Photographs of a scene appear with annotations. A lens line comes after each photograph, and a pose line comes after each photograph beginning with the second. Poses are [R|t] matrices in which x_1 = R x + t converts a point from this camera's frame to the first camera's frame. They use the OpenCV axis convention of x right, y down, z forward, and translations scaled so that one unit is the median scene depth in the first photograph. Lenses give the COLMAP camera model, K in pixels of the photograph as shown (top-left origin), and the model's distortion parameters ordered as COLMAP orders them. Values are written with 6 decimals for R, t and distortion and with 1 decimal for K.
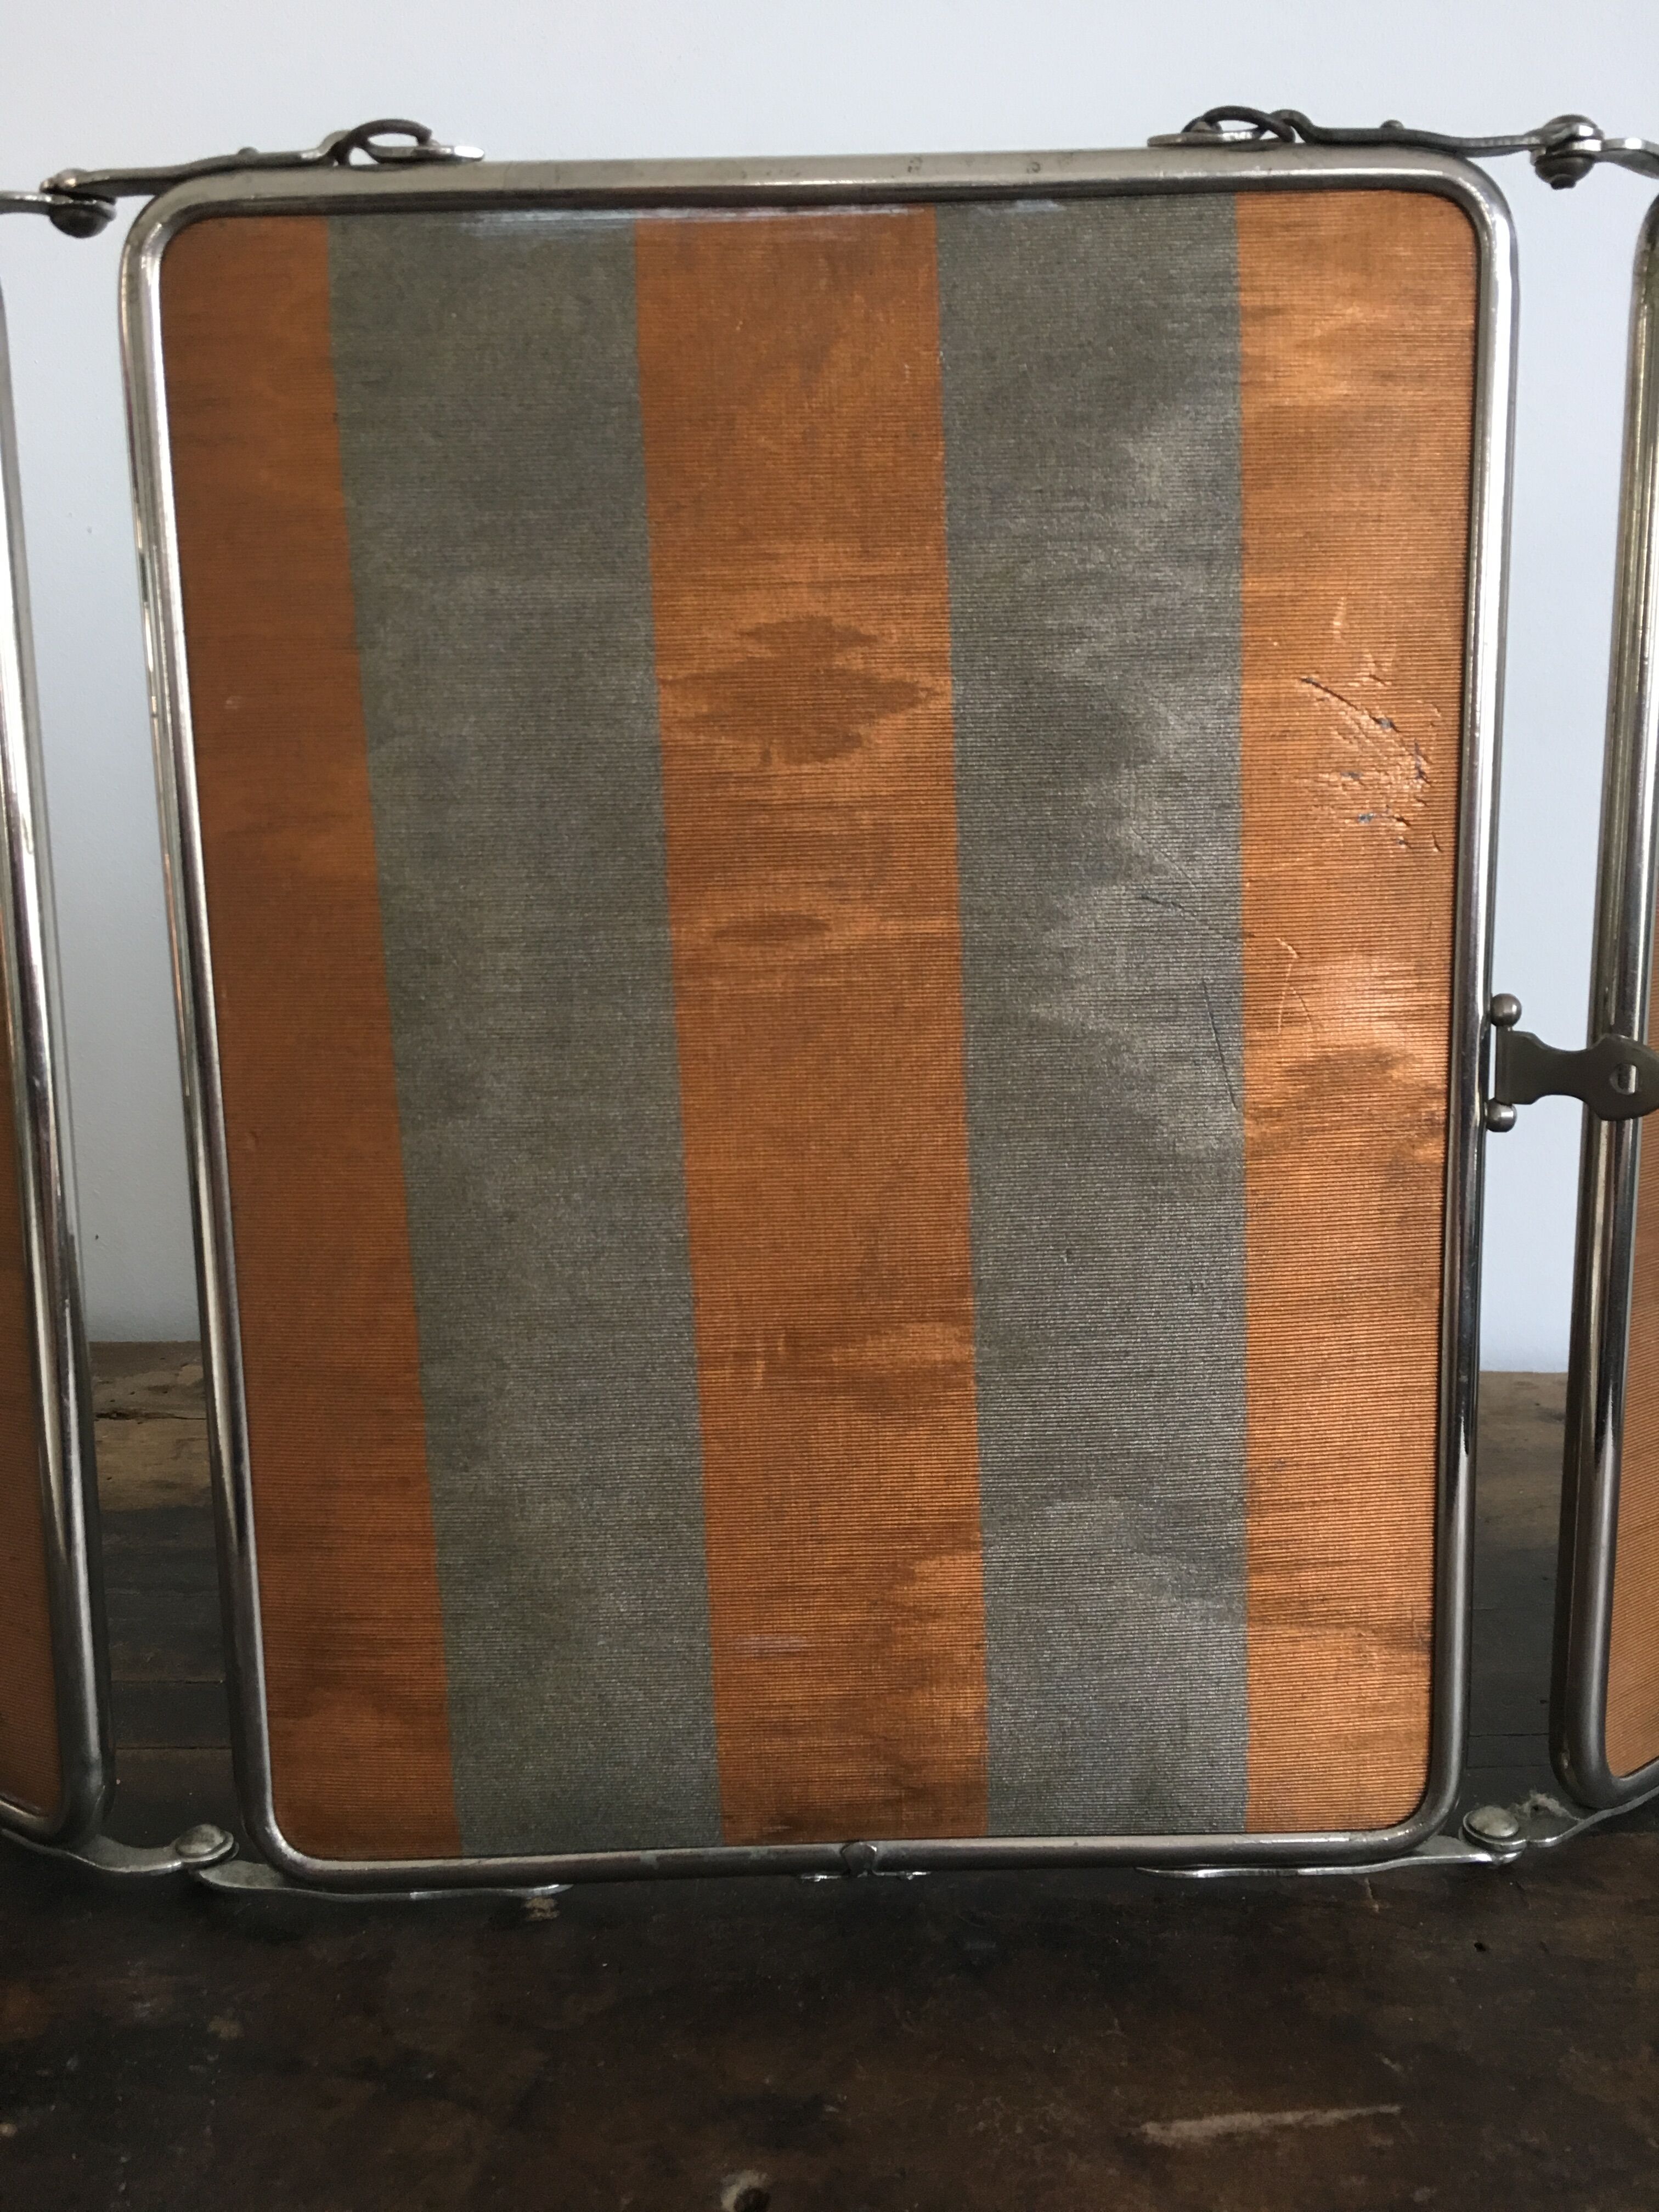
lens RADIAL K [[1866.1, 0, 828.0], [0, 1866.1, 1109.7], [0, 0, 1]] dist [0.060516, -0.070110]
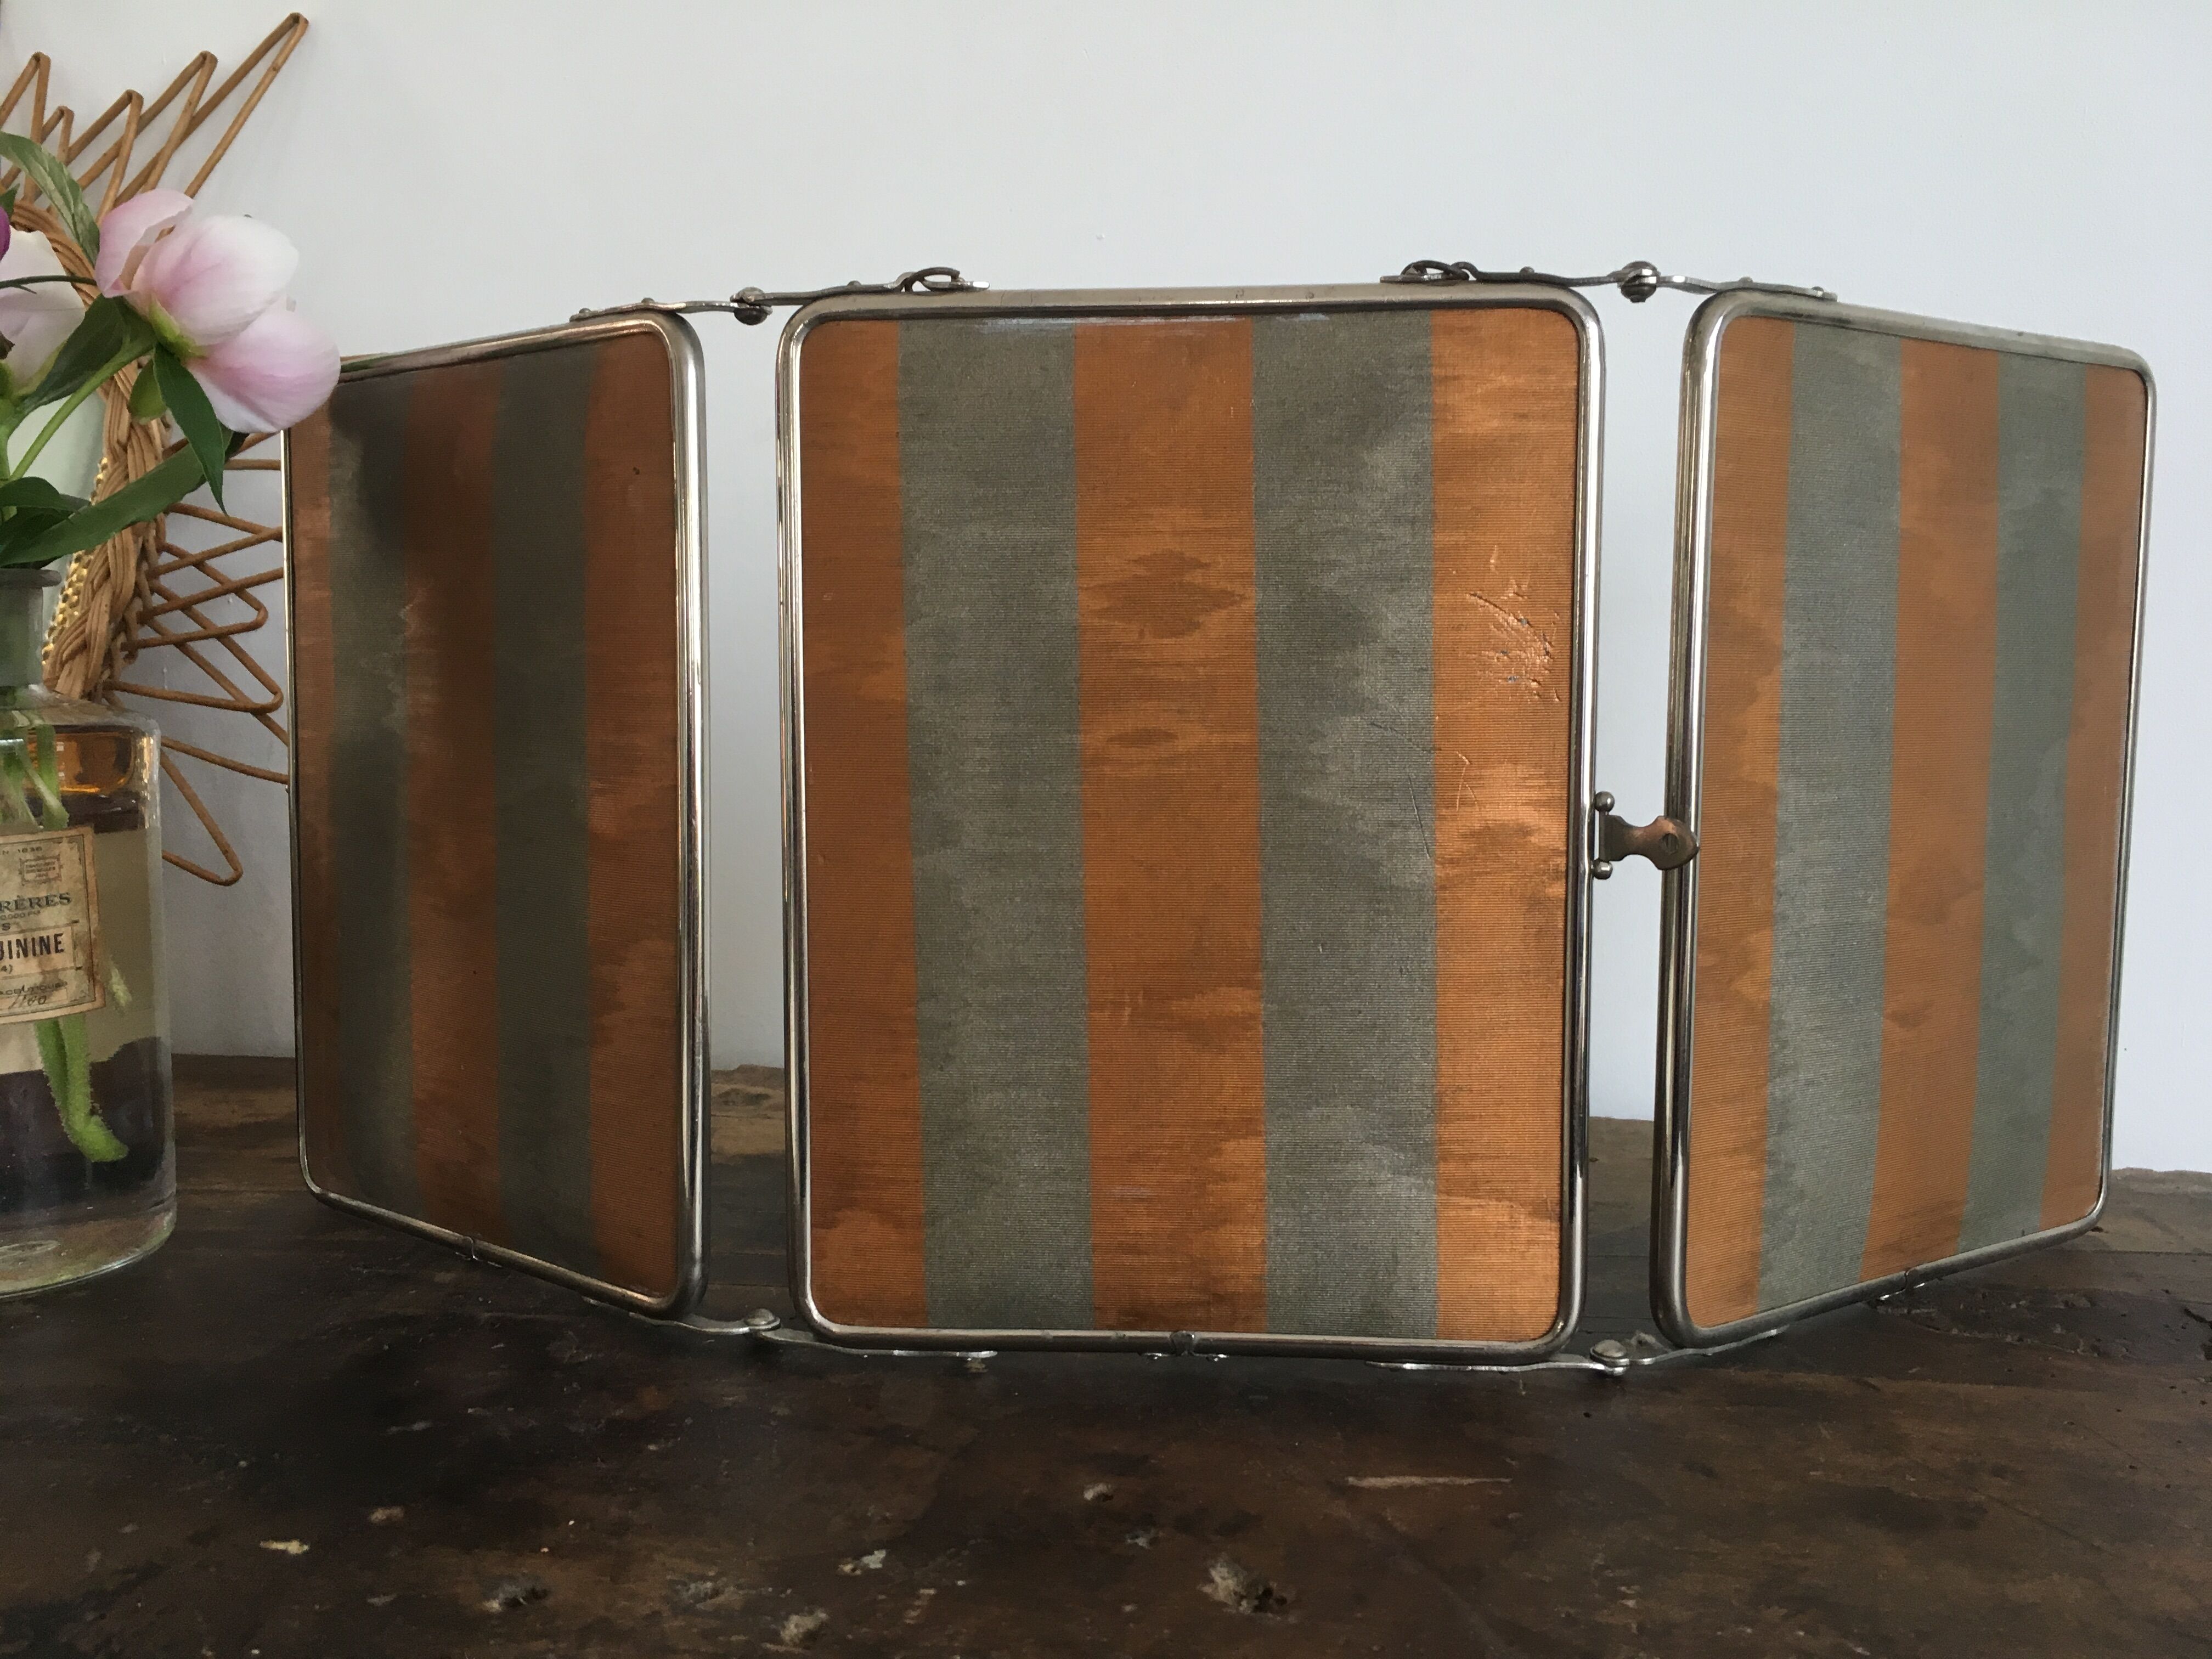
lens RADIAL K [[1866.1, 0, 1093.7], [0, 1866.1, 831.9], [0, 0, 1]] dist [0.060516, -0.070110]
pose [[0.996272, 0.028574, -0.081399, 0.062453], [-0.035430, 0.995830, -0.084062, 0.123682], [0.078657, 0.086633, 0.993130, -0.616100]]
